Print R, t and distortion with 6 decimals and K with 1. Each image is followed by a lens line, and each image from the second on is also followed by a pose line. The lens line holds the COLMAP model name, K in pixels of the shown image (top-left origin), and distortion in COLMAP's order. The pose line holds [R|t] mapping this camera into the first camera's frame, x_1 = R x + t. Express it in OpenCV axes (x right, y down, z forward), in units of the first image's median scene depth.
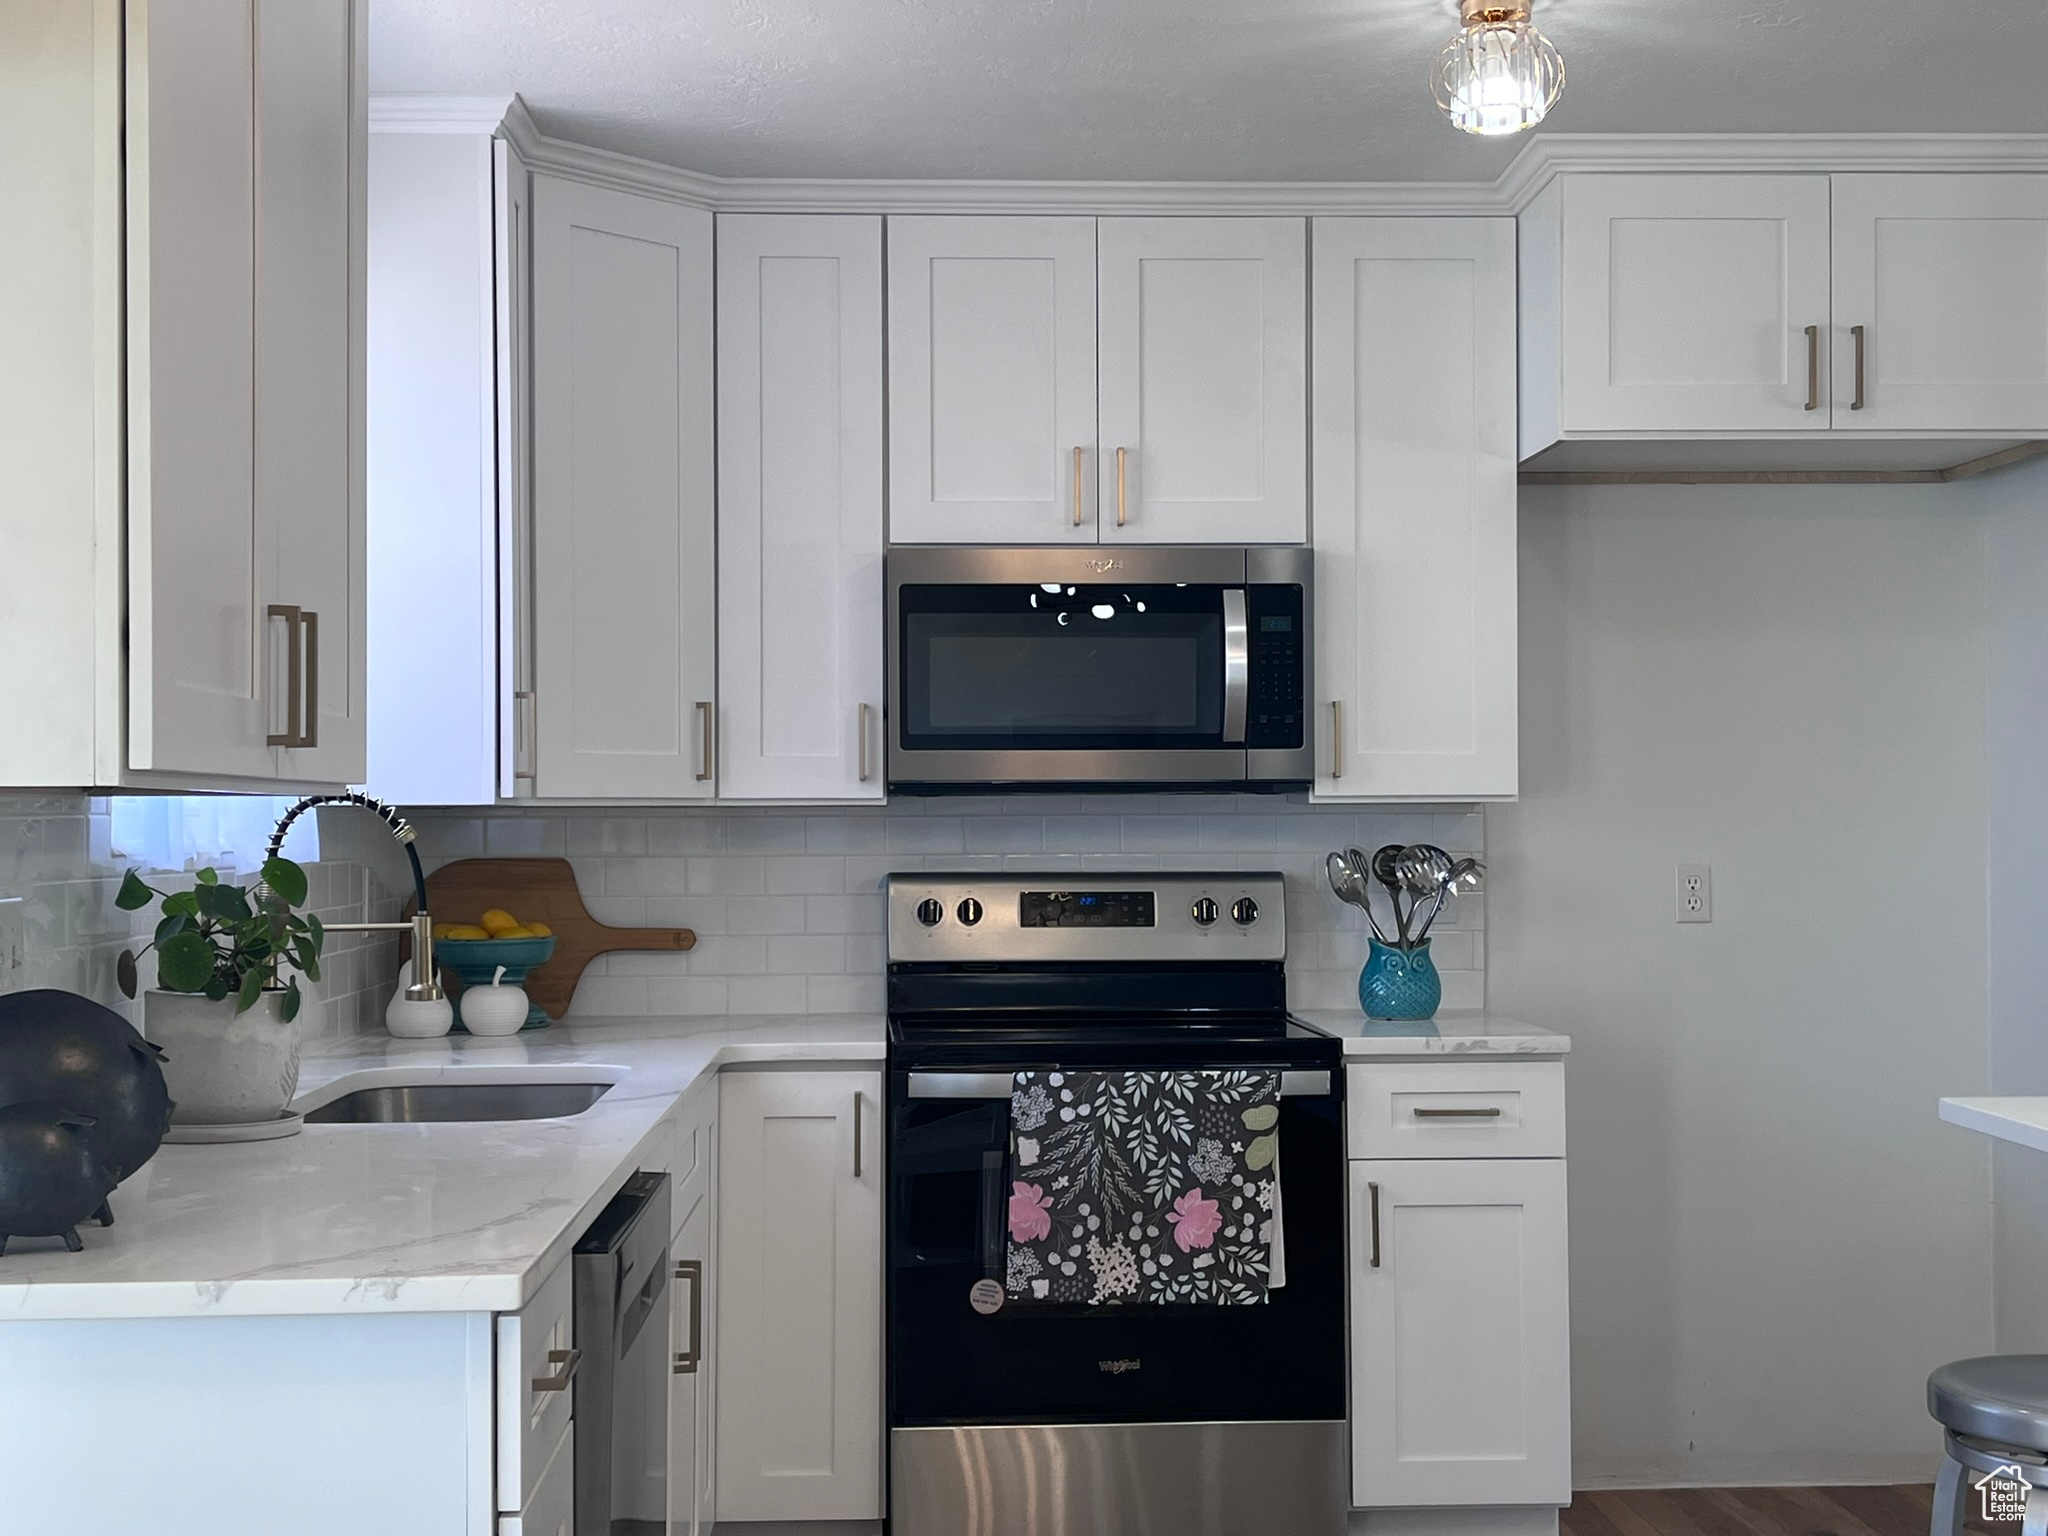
lens RADIAL K [[2650.5, 0, 1042.6], [0, 2650.5, 774.5], [0, 0, 1]] dist [0.117128, -0.030803]
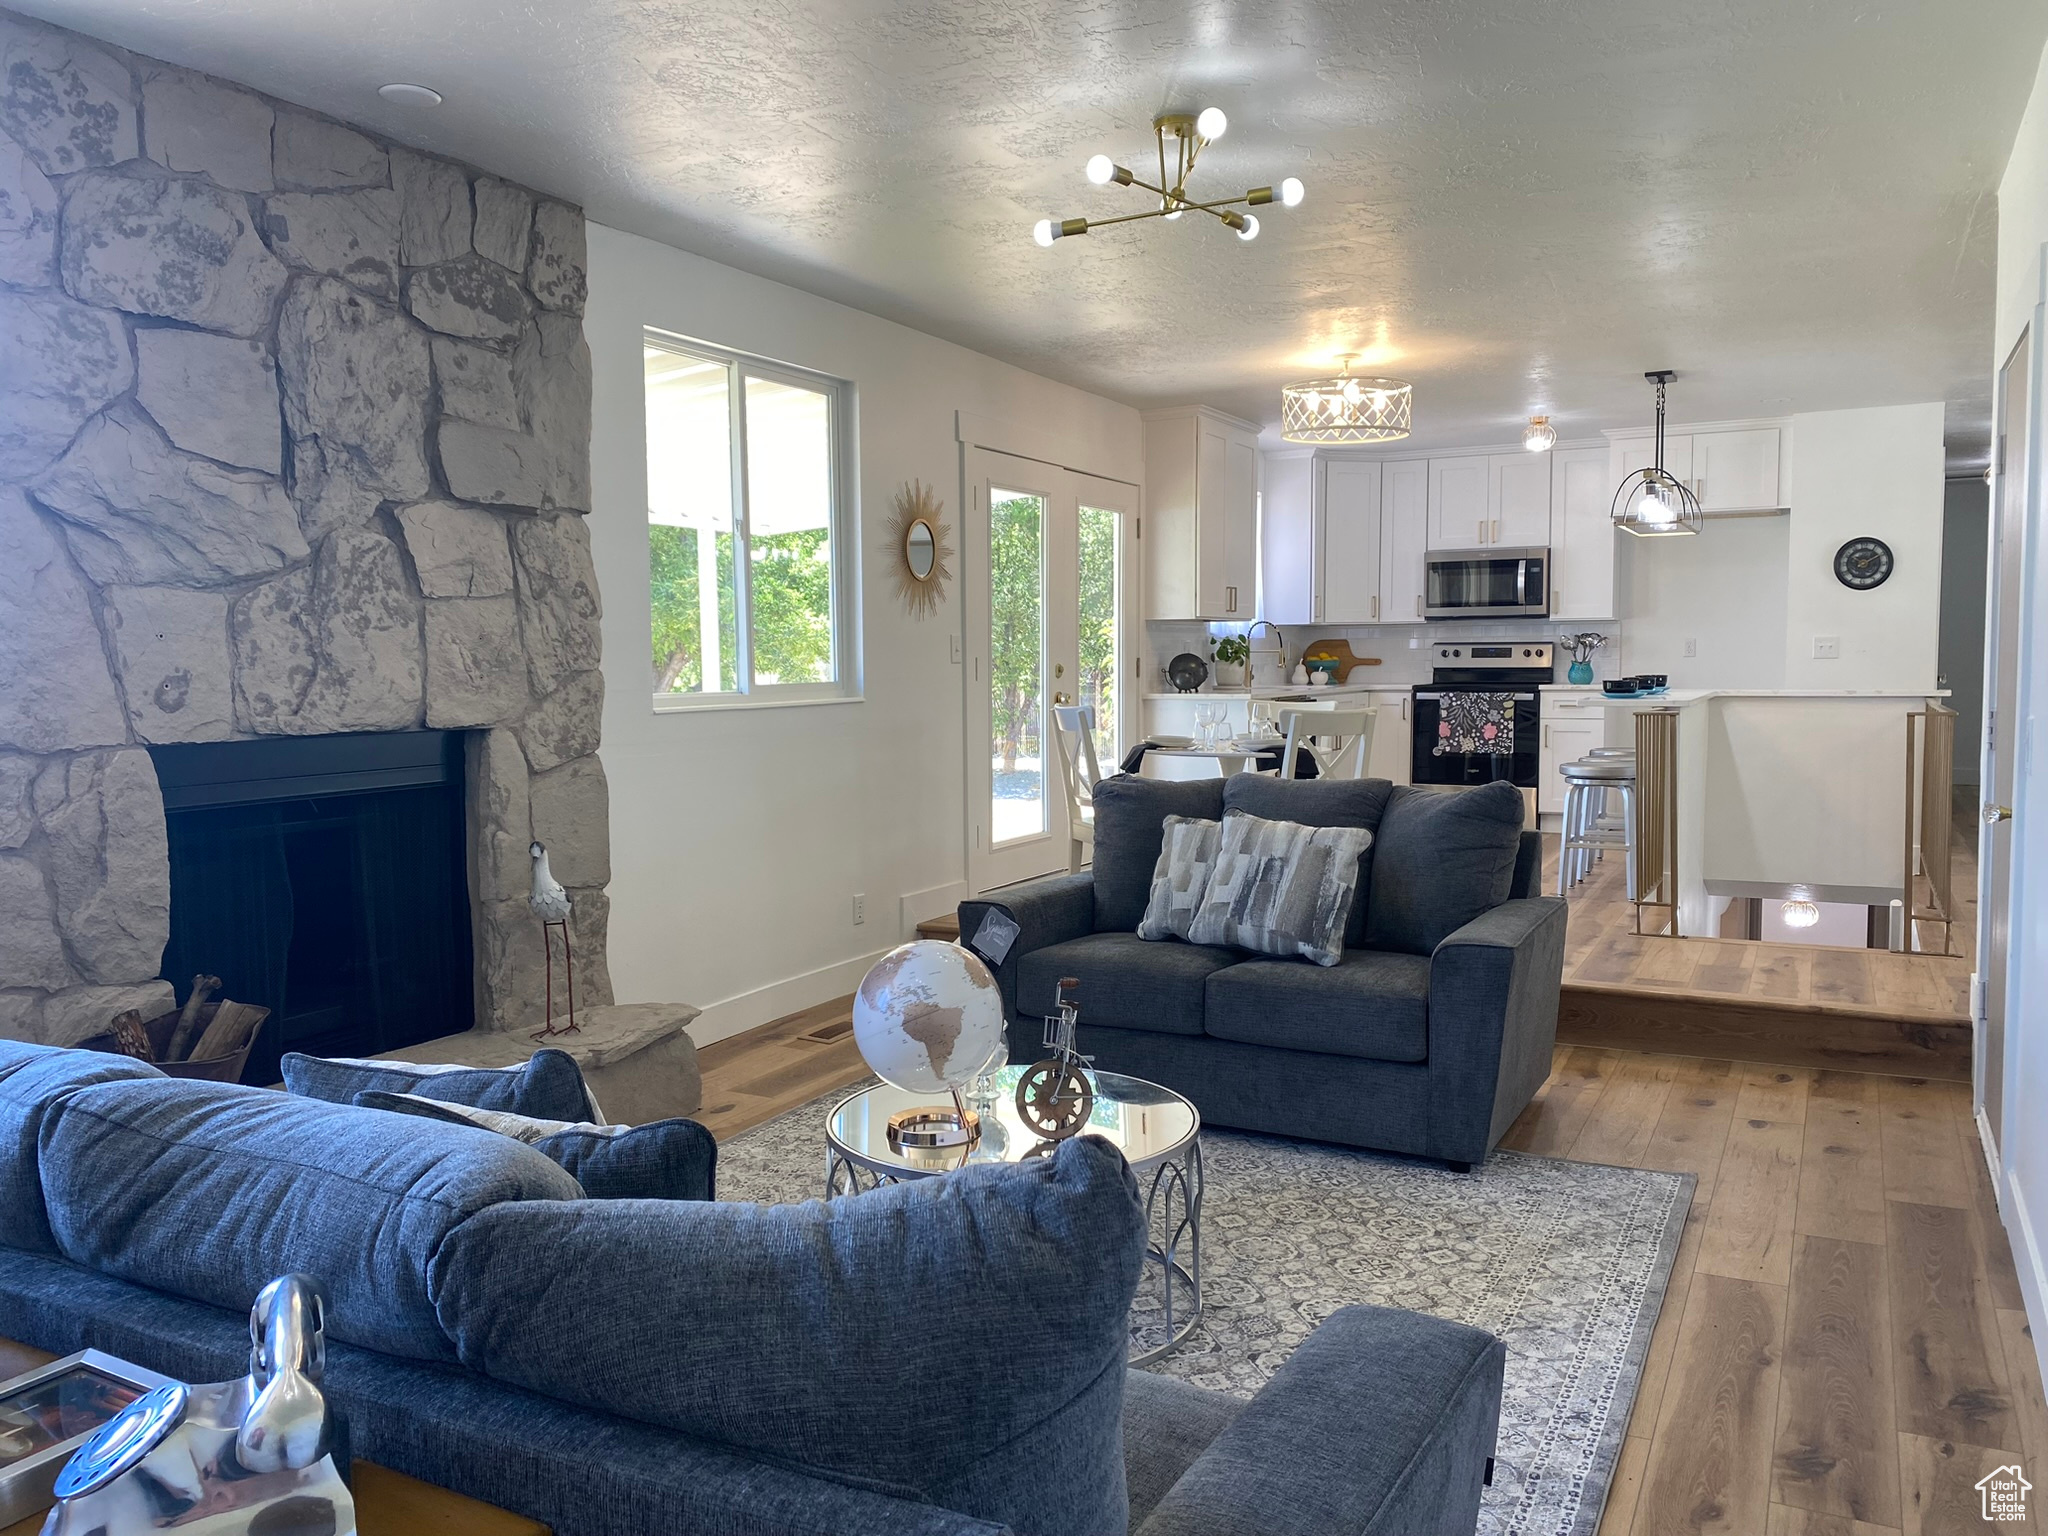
lens RADIAL K [[1566.2, 0, 1022.1], [0, 1566.2, 757.1], [0, 0, 1]] dist [0.042290, -0.033133]
pose [[0.858395, 0.032098, -0.511984, 0.625511], [0.011944, 0.996519, 0.082501, 0.011075], [0.512850, -0.076934, 0.855024, -1.241885]]
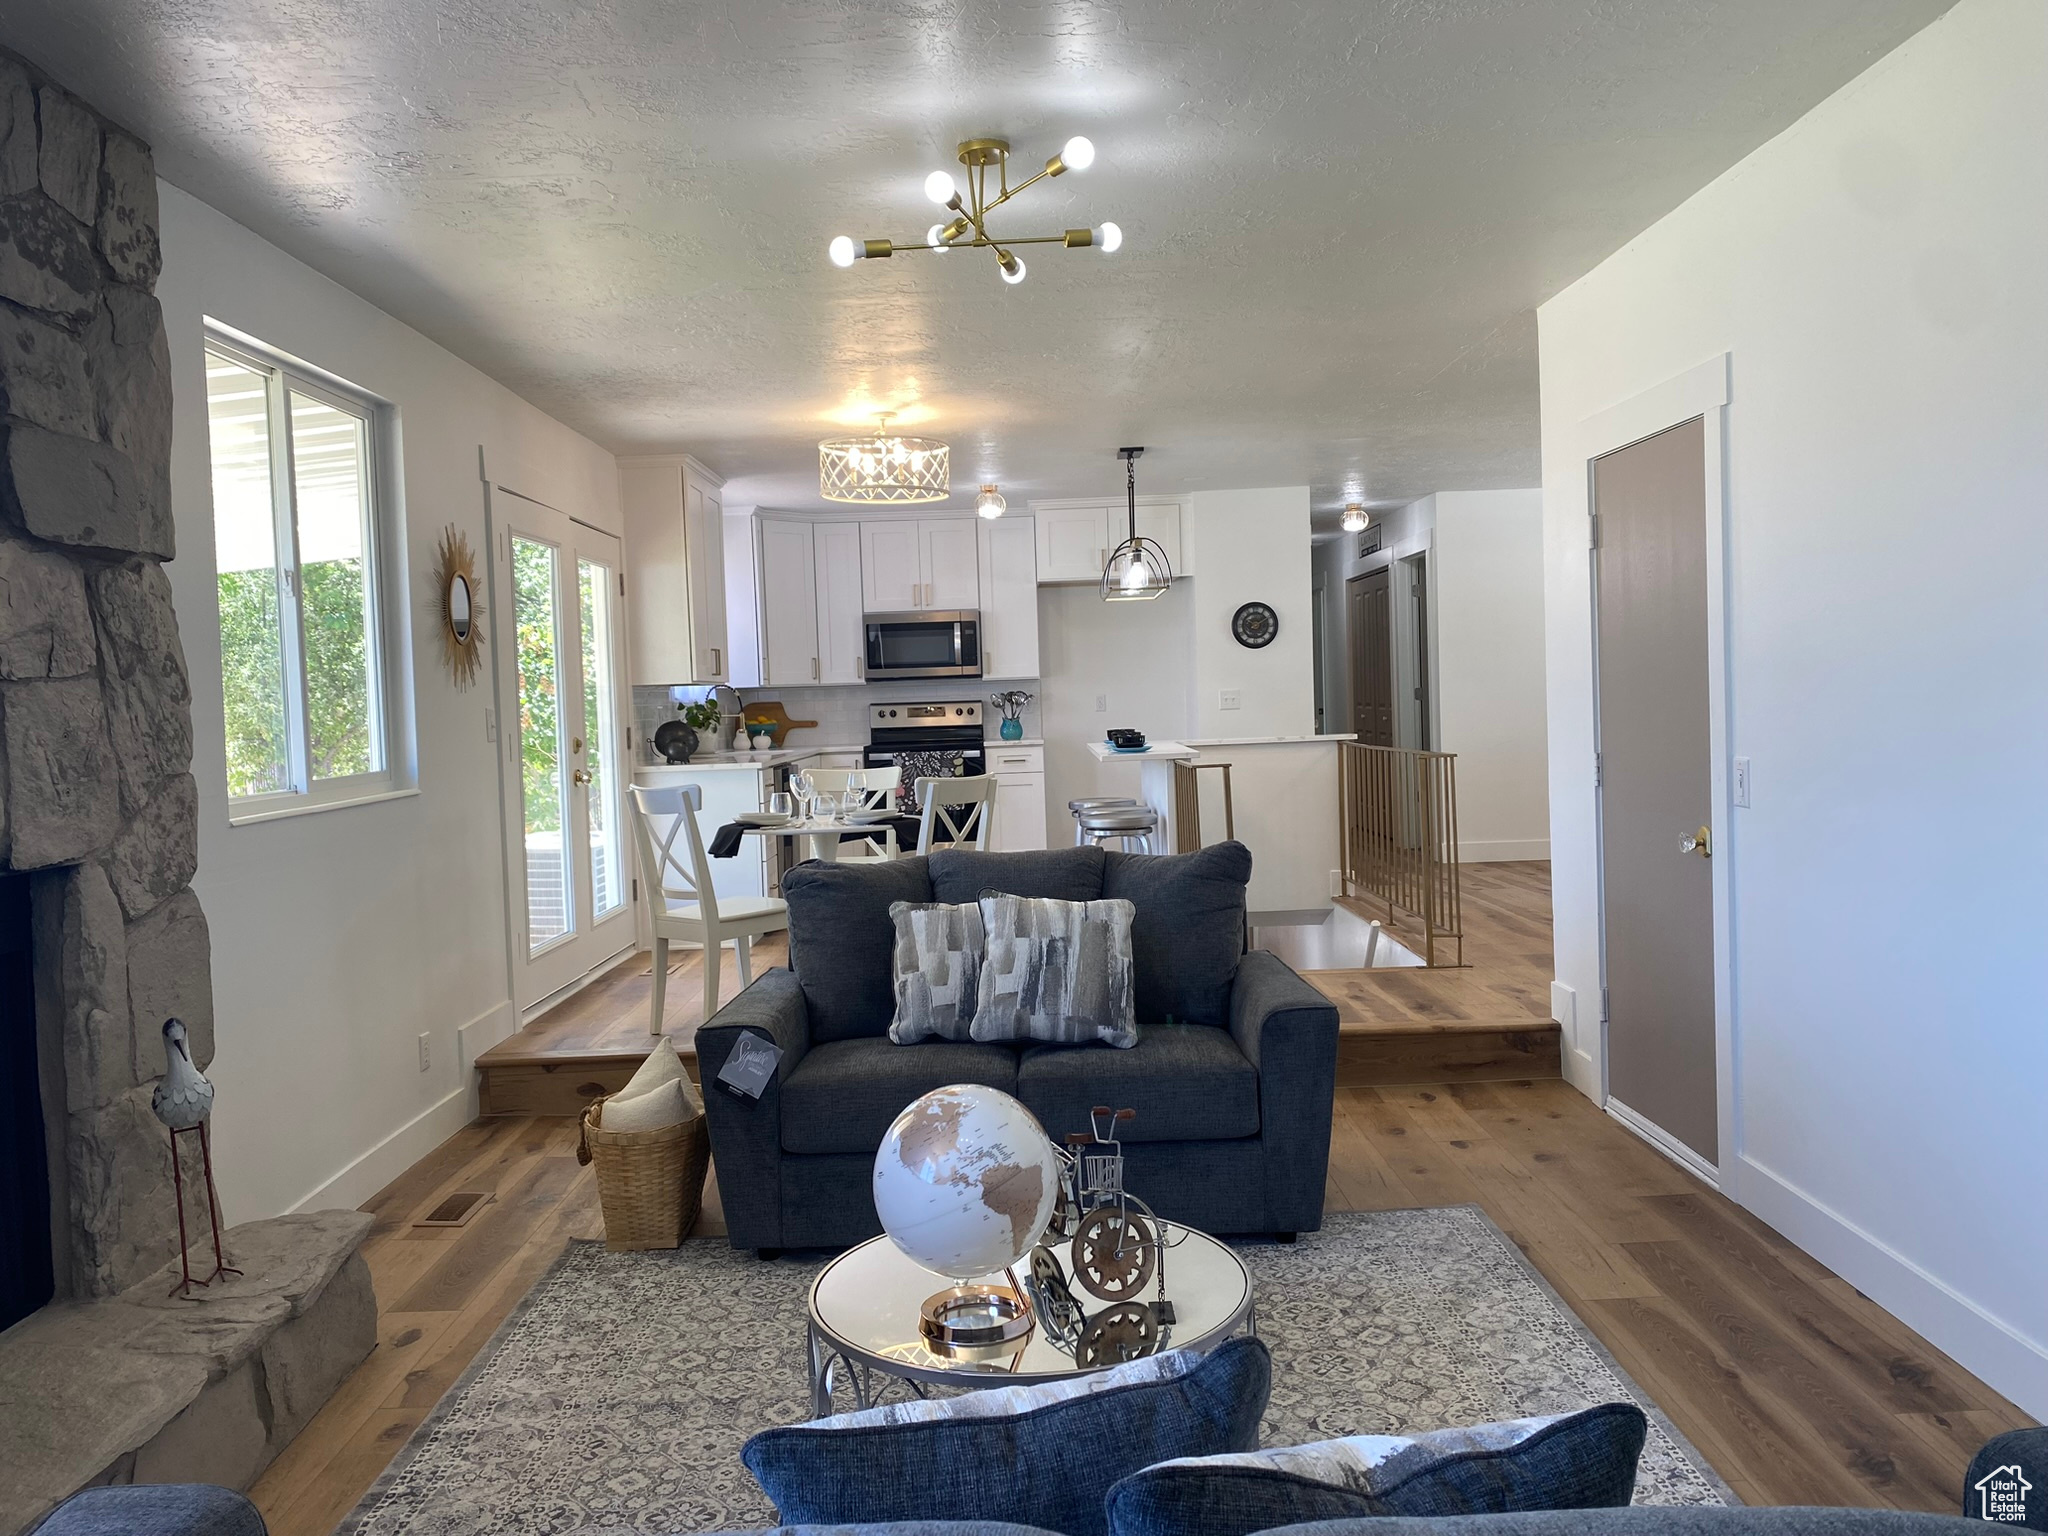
lens RADIAL K [[1566.2, 0, 1022.1], [0, 1566.2, 757.1], [0, 0, 1]] dist [0.042290, -0.033133]
pose [[0.998372, -0.027337, -0.050058, 0.282974], [0.030133, 0.997978, 0.055968, -0.002721], [0.048427, -0.057386, 0.997177, -1.238710]]
